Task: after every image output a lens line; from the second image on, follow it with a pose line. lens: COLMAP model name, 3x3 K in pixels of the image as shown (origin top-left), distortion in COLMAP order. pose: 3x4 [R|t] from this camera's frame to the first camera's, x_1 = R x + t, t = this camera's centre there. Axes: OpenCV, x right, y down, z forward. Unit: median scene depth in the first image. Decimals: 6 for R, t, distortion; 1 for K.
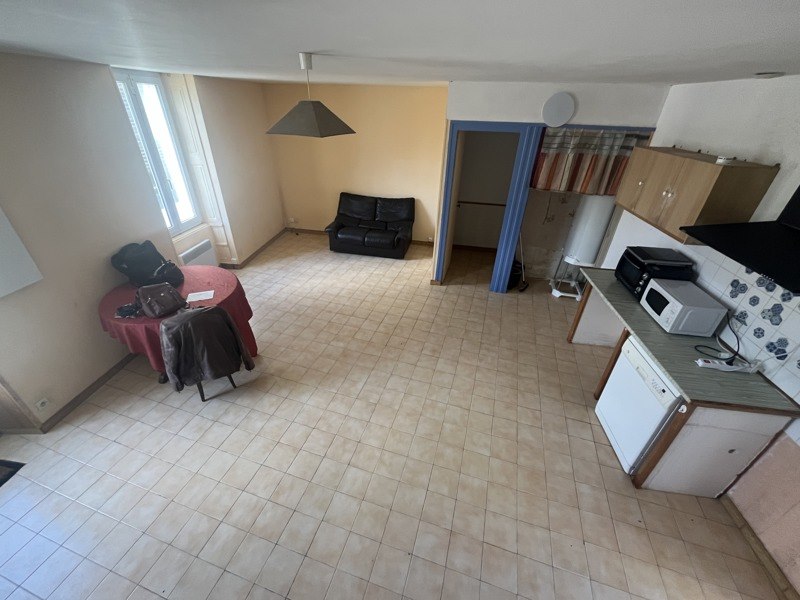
lens RADIAL K [[324.3, 0, 400.0], [0, 324.3, 300.0], [0, 0, 1]] dist [-0.000258, 0.000398]
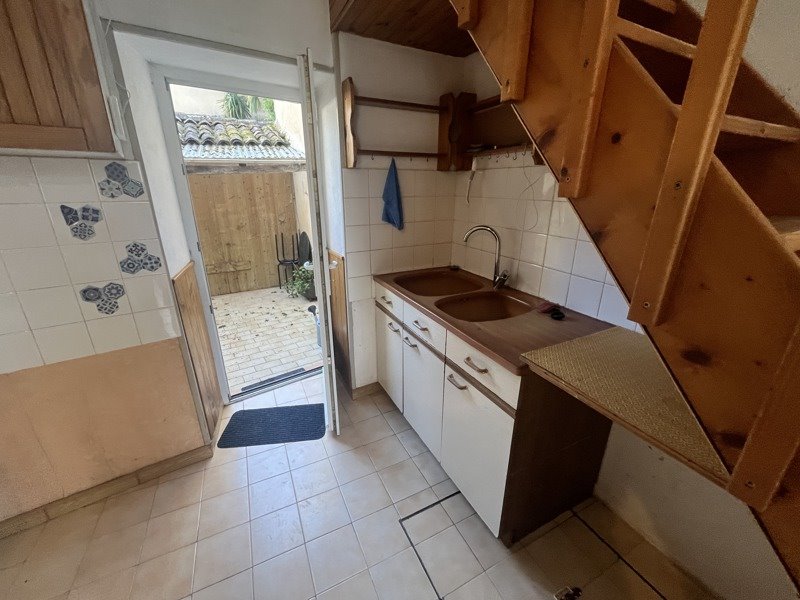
lens RADIAL K [[324.3, 0, 400.0], [0, 324.3, 300.0], [0, 0, 1]] dist [-0.000258, 0.000398]
pose [[-0.685874, -0.270337, 0.675644, 0.092270], [0.358924, 0.681988, 0.637233, 0.096743], [-0.633048, 0.679567, -0.370727, 0.203255]]
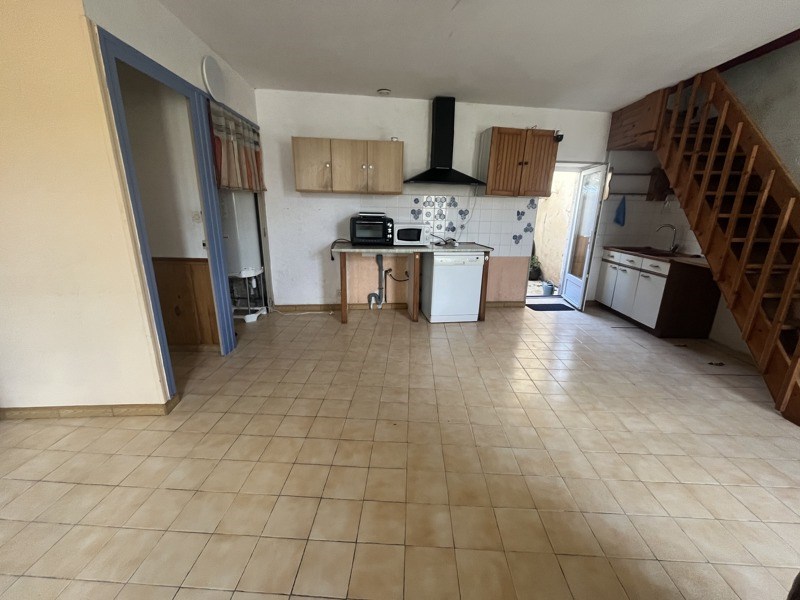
lens RADIAL K [[324.3, 0, 400.0], [0, 324.3, 300.0], [0, 0, 1]] dist [-0.000258, 0.000398]
pose [[-0.258535, -0.295143, 0.919810, -0.328535], [0.480207, 0.786932, 0.387479, -0.181186], [-0.838189, 0.541876, -0.061719, 0.662773]]
